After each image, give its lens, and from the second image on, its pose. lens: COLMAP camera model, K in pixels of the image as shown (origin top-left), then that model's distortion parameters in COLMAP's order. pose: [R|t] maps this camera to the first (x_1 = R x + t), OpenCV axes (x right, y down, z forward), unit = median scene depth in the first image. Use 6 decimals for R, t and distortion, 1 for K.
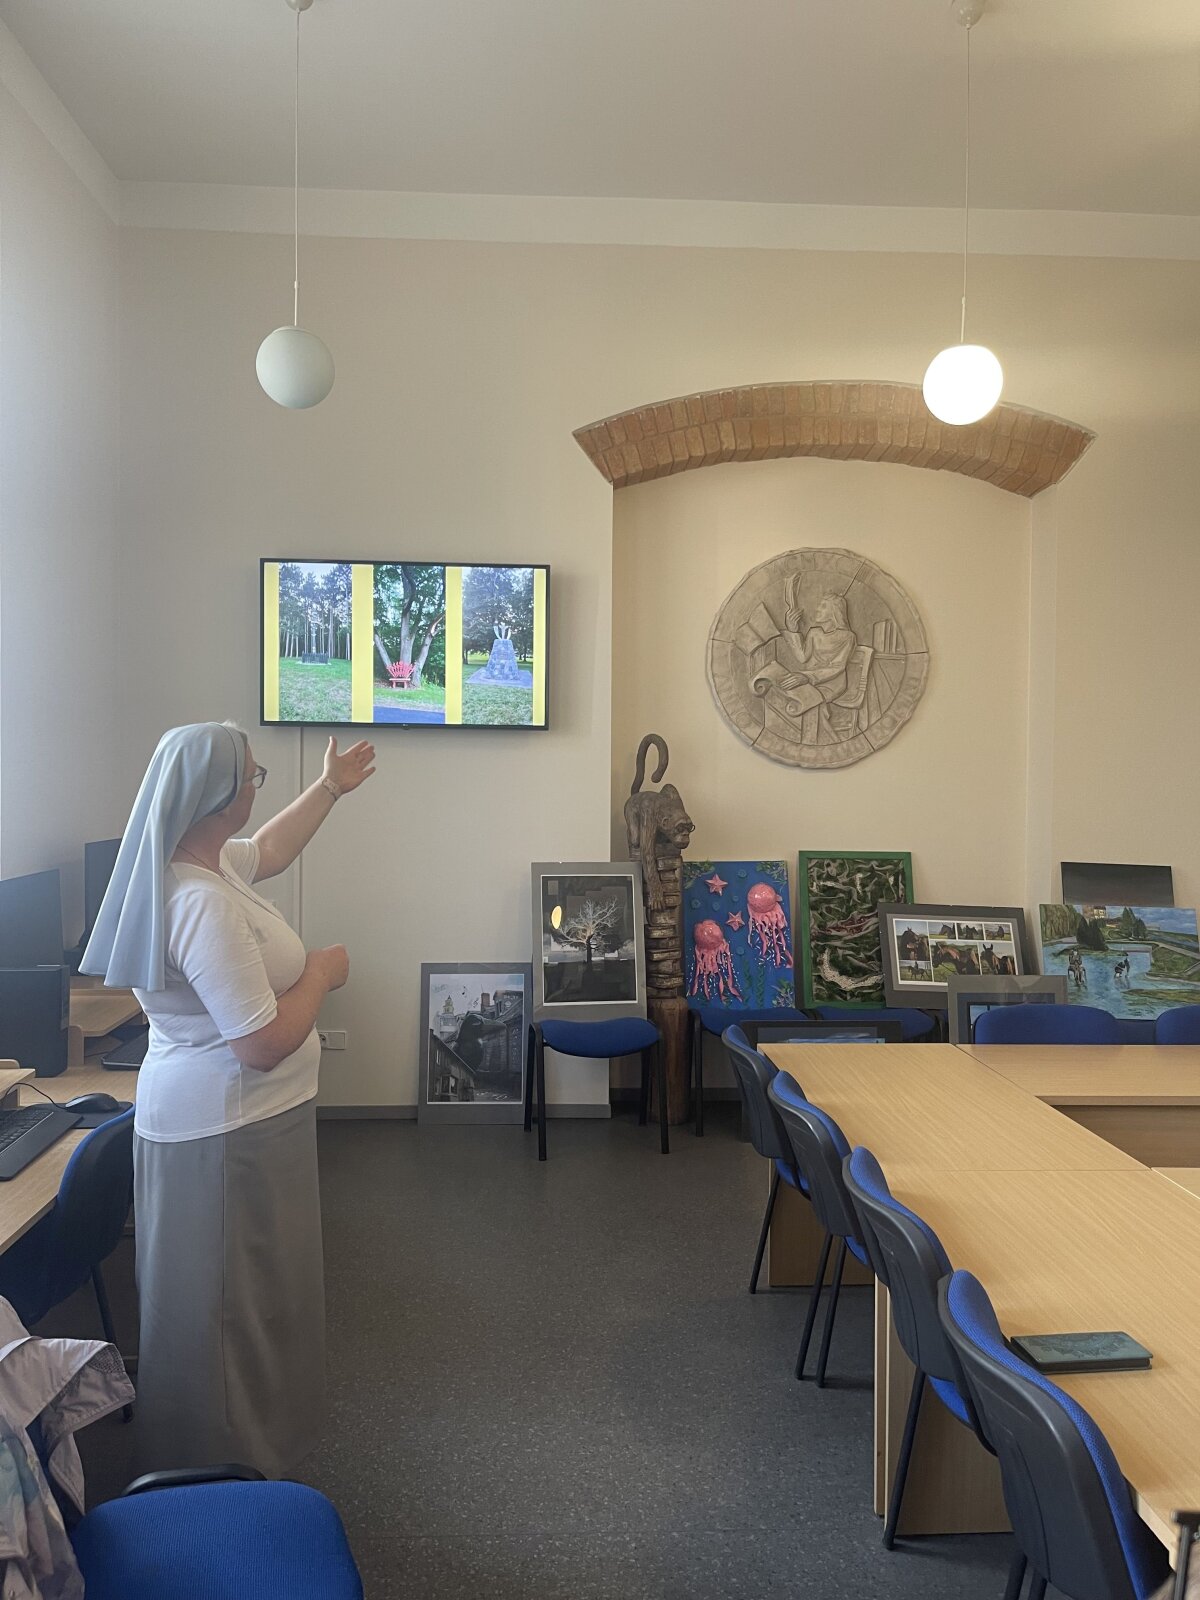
lens RADIAL K [[1203.4, 0, 596.7], [0, 1203.4, 808.8], [0, 0, 1]] dist [0.071224, -0.098125]
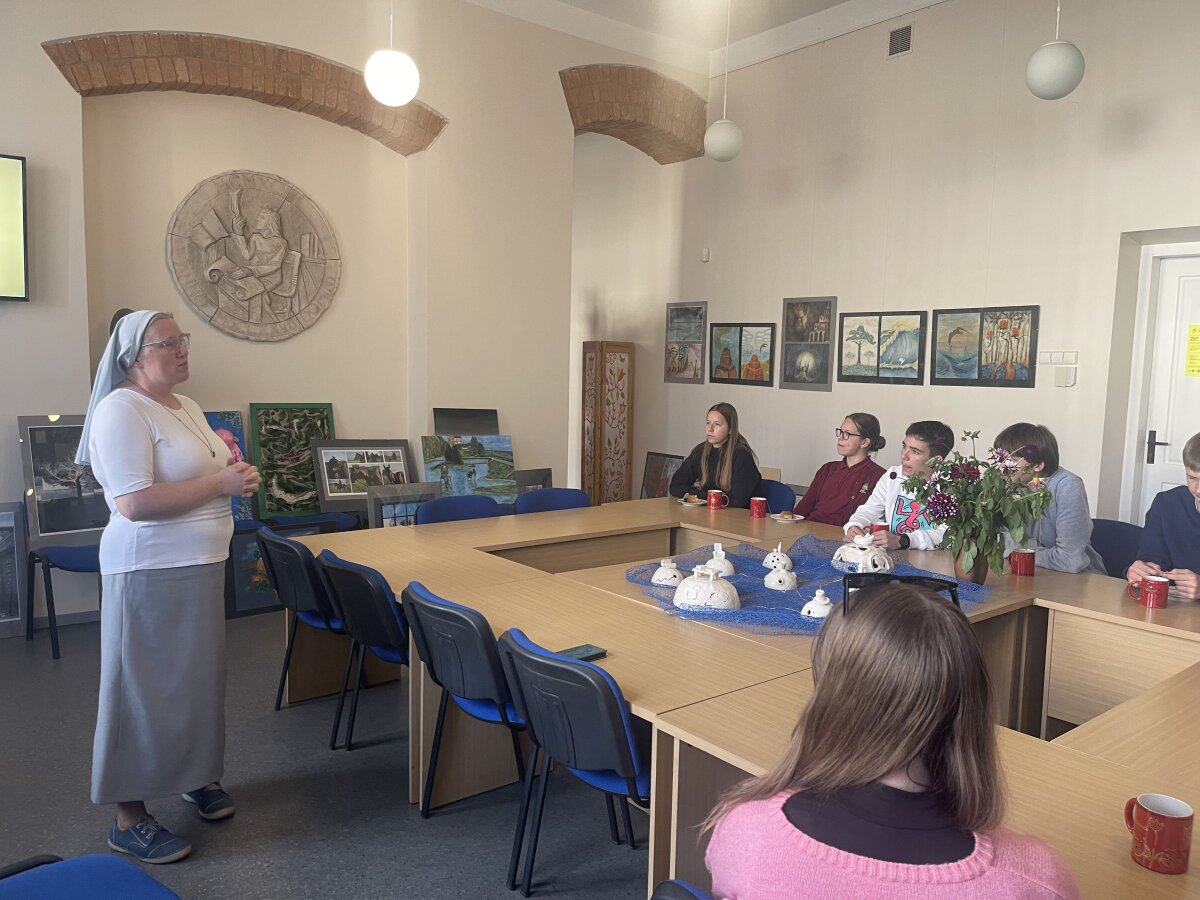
lens RADIAL K [[902.6, 0, 601.1], [0, 902.6, 459.1], [0, 0, 1]] dist [0.071224, -0.098125]
pose [[0.812226, -0.050419, 0.581159, -0.105283], [-0.005500, 0.995552, 0.094056, -0.000310], [-0.583316, -0.079591, 0.808336, -0.043389]]
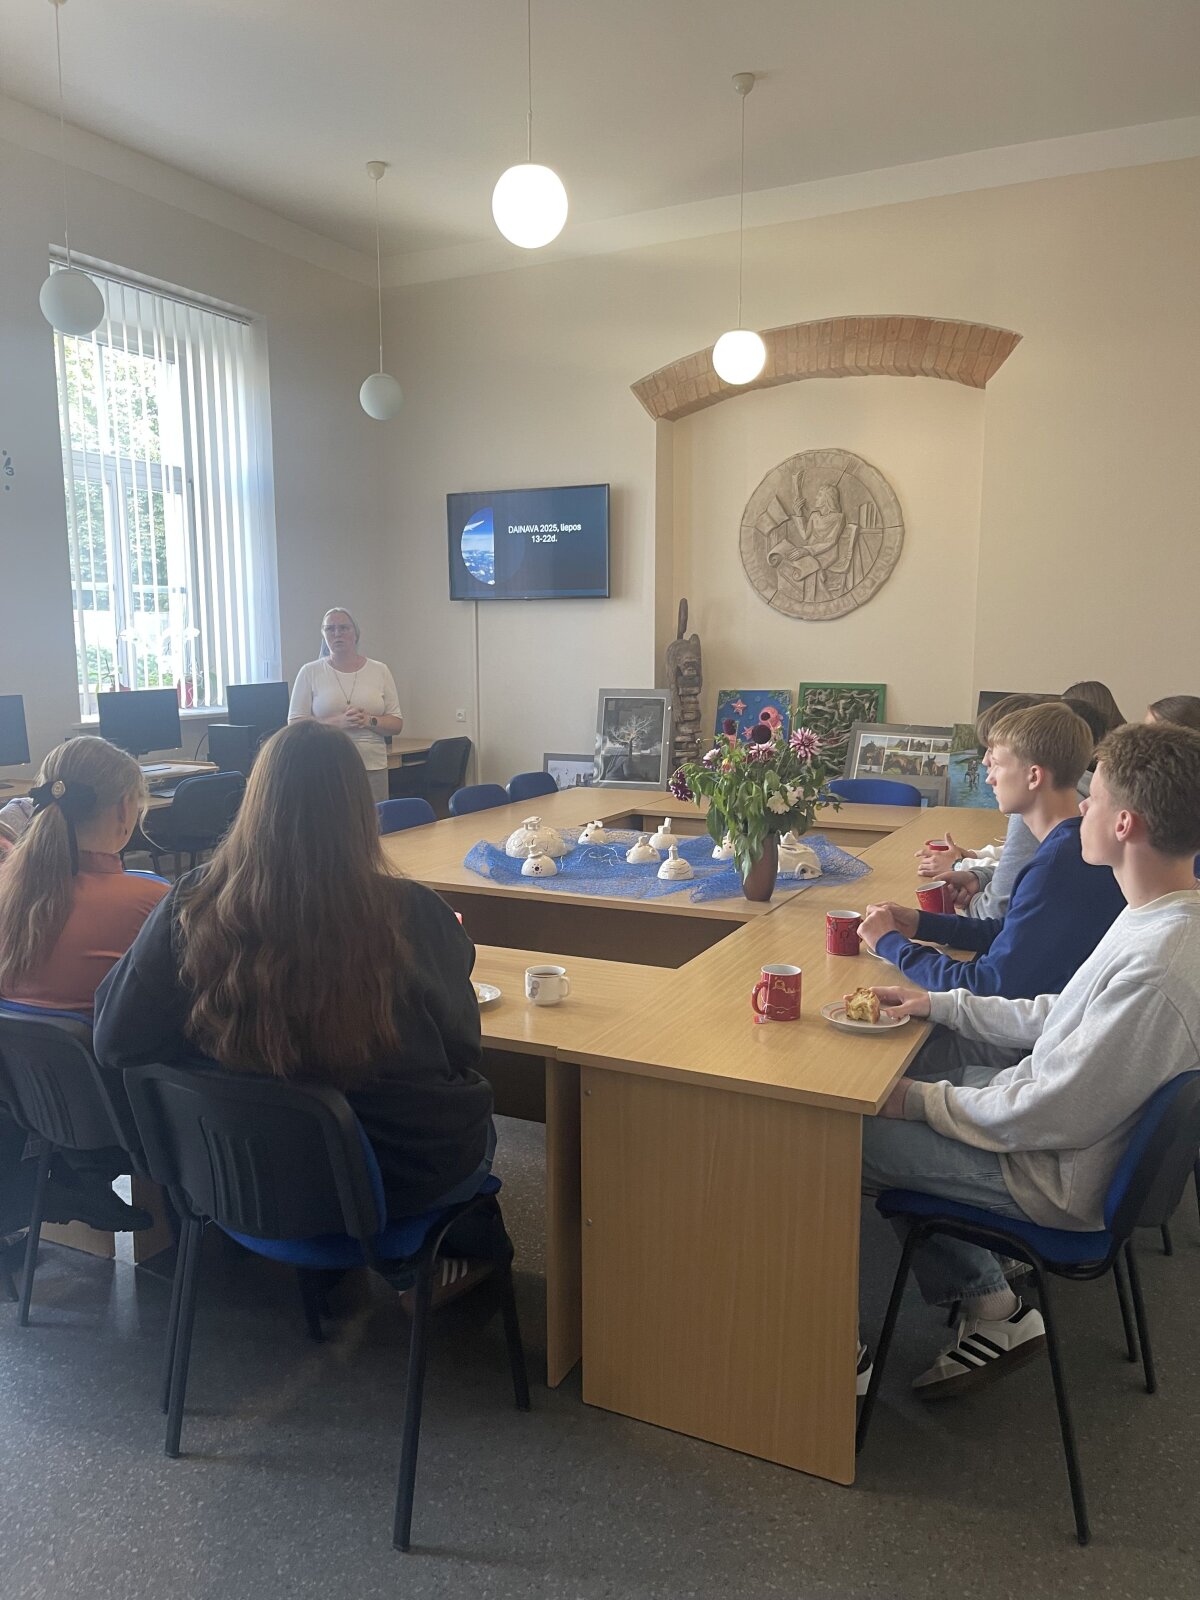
lens RADIAL K [[1203.4, 0, 596.7], [0, 1203.4, 808.8], [0, 0, 1]] dist [0.071224, -0.098125]
pose [[0.869689, 0.057635, -0.490224, 0.647986], [0.002755, 0.992577, 0.121584, 0.010449], [0.493593, -0.107091, 0.863075, -0.295584]]
